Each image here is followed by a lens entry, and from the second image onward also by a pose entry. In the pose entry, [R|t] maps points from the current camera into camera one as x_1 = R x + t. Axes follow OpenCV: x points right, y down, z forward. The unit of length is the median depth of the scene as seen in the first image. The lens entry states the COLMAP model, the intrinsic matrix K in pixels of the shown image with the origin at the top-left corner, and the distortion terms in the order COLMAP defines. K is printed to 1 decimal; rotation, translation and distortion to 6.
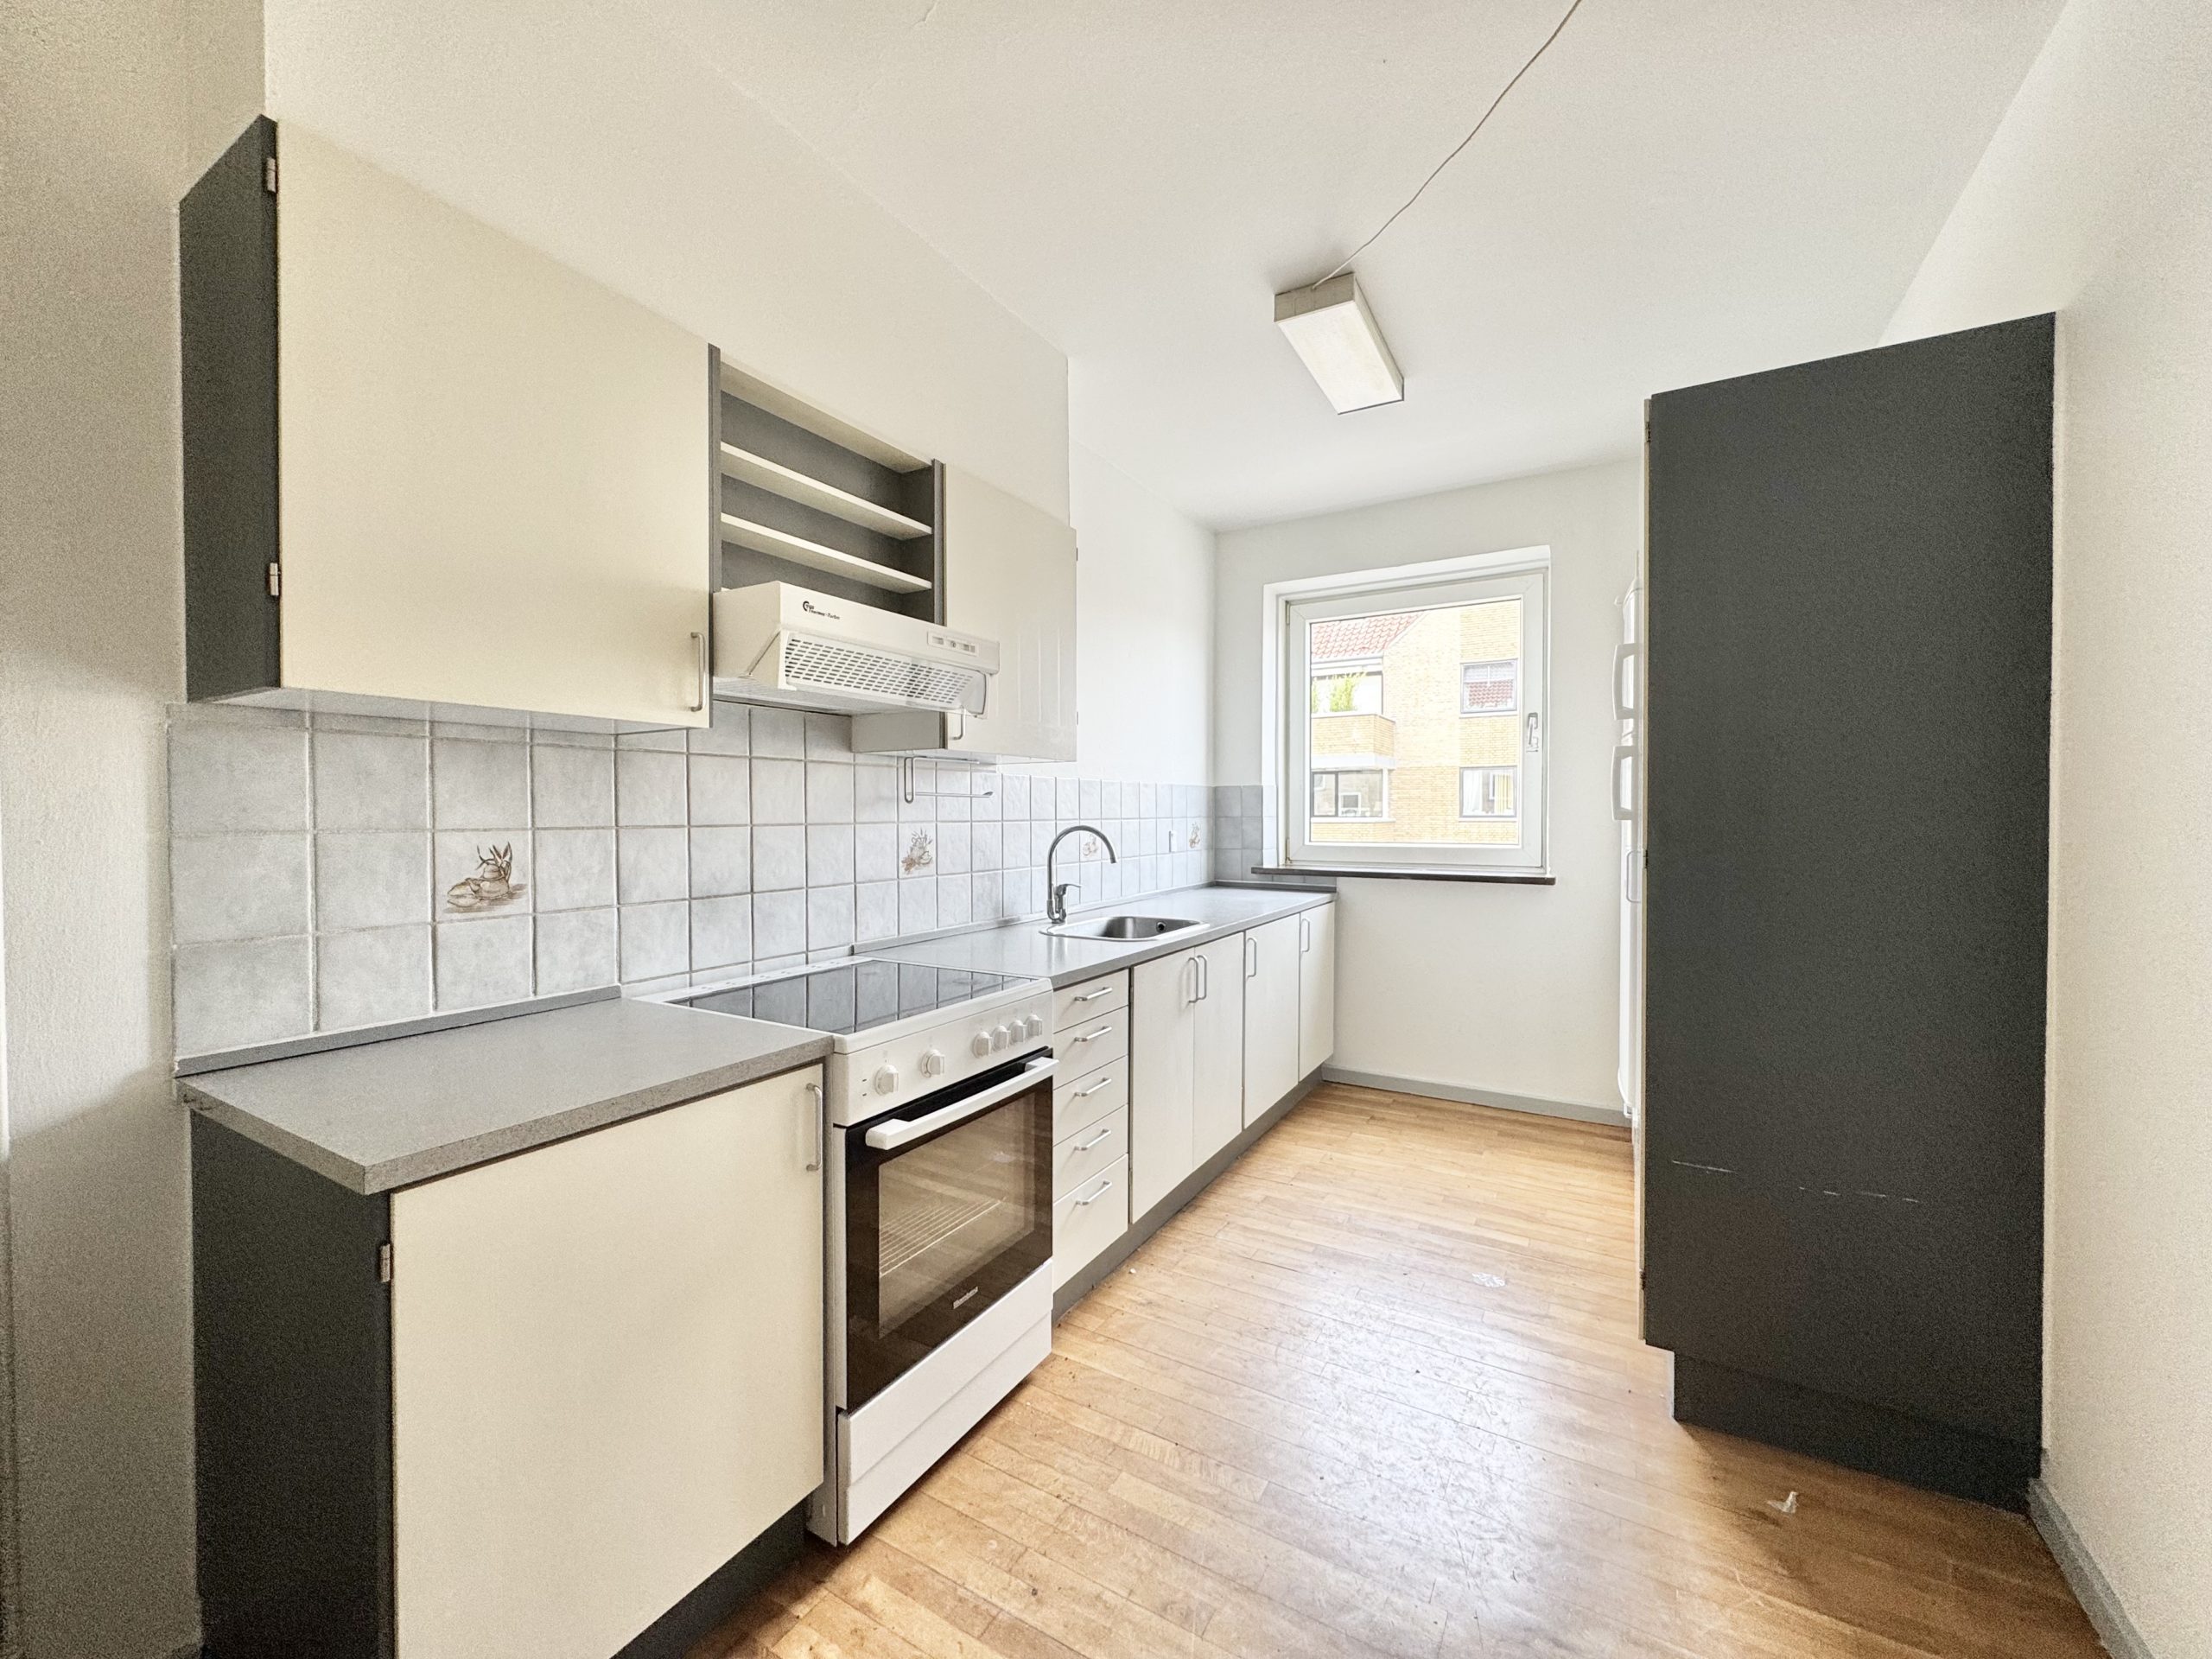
lens RADIAL K [[879.8, 0, 1106.0], [0, 879.8, 828.4], [0, 0, 1]] dist [-0.001942, -0.000358]
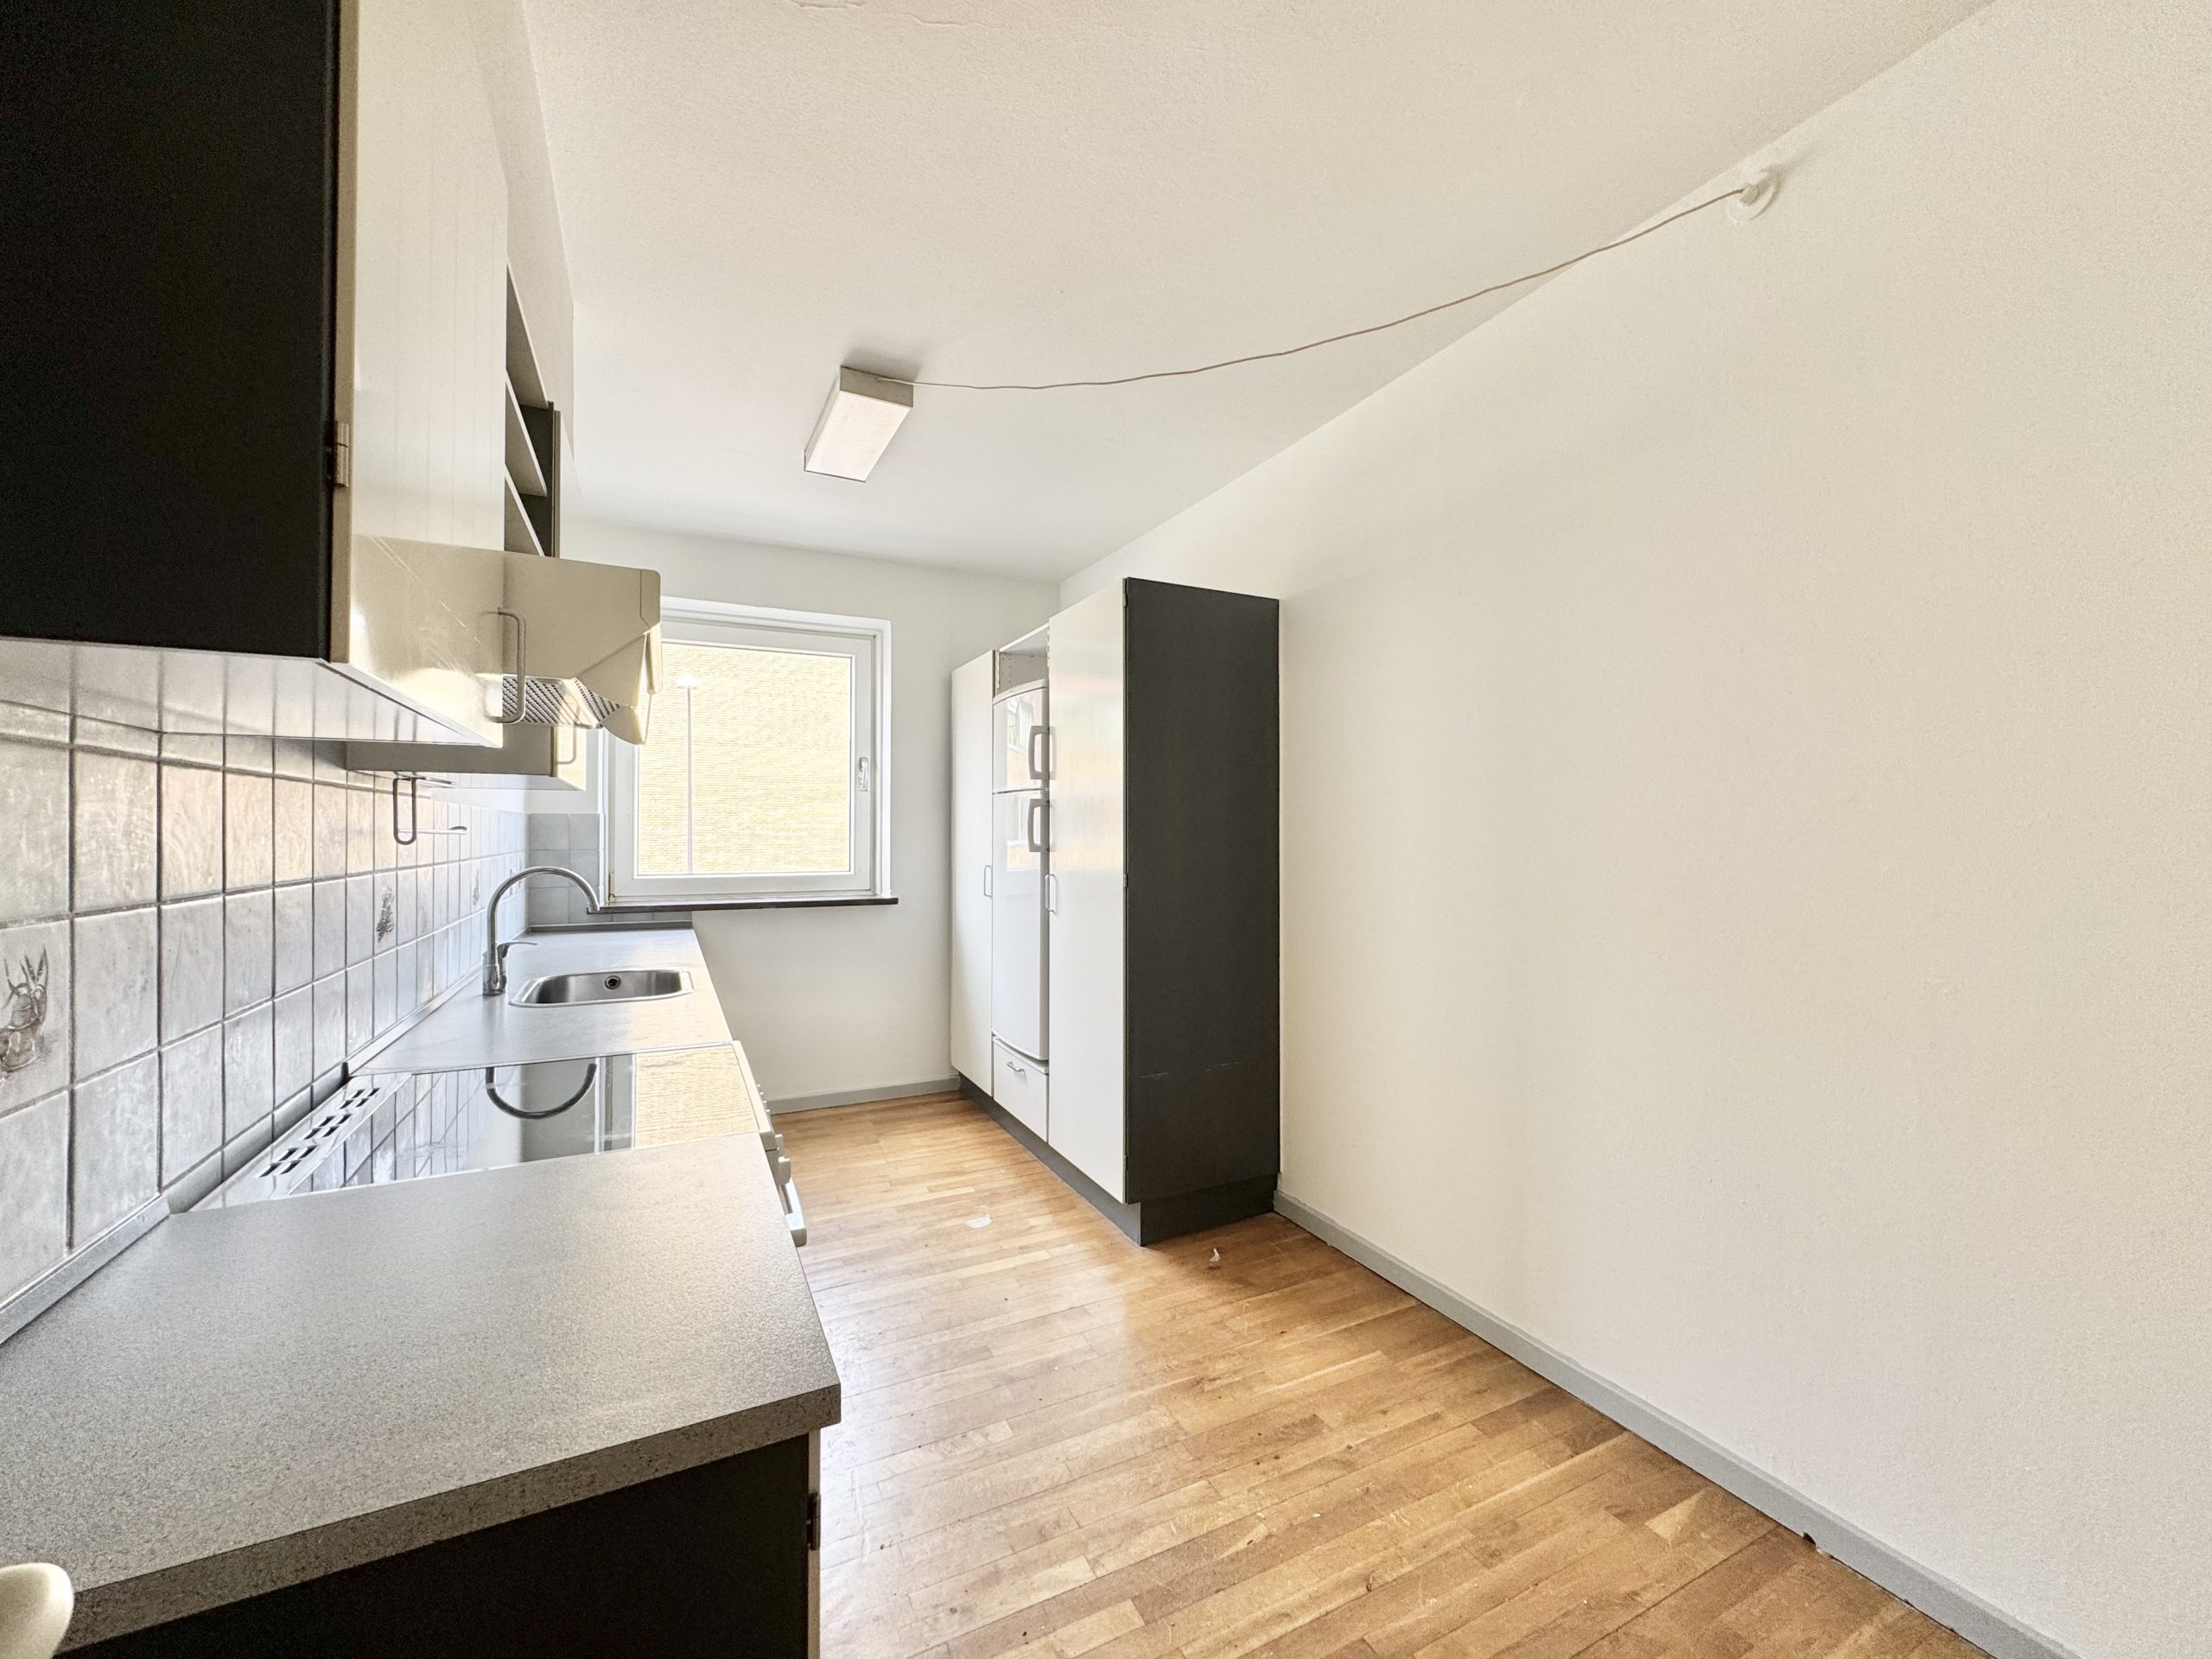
lens RADIAL K [[879.8, 0, 1112.1], [0, 879.8, 830.7], [0, 0, 1]] dist [-0.001942, -0.000358]
pose [[0.536530, 0.005764, 0.843861, -0.453495], [0.011400, 0.999836, -0.014077, -0.020668], [-0.843804, 0.017173, 0.536377, 0.139178]]
